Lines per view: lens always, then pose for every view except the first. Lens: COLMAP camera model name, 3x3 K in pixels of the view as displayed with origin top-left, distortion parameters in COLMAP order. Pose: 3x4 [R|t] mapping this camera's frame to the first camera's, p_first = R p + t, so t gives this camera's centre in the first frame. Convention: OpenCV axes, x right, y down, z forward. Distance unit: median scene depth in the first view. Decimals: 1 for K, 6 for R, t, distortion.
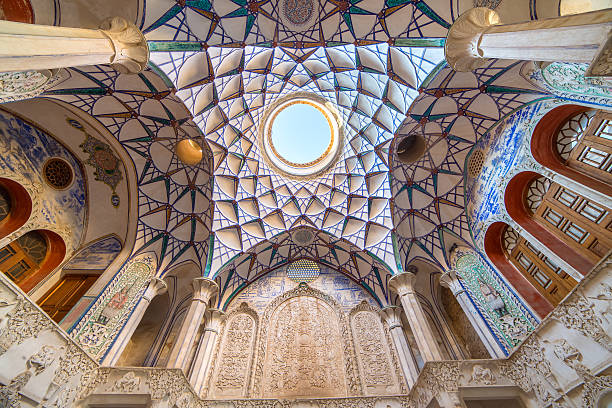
lens RADIAL K [[292.6, 0, 304.1], [0, 292.6, 191.9], [0, 0, 1]] dist [-0.081549, 0.000361]
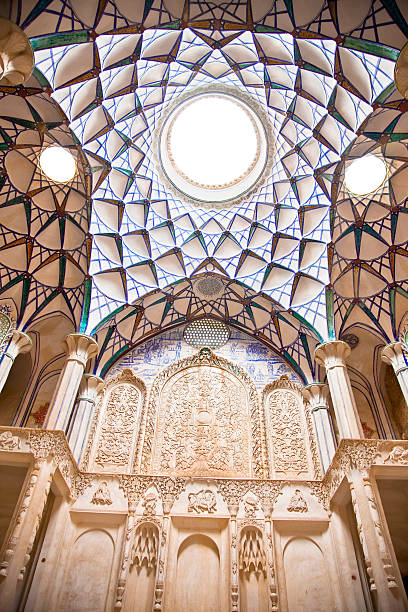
lens RADIAL K [[509.5, 0, 203.1], [0, 509.5, 323.1], [0, 0, 1]] dist [-0.121499, 0.111494]
pose [[0.998564, 0.052997, -0.007791, -0.003187], [-0.049958, 0.973874, 0.221526, -0.048416], [0.019328, -0.220819, 0.975123, -0.304655]]
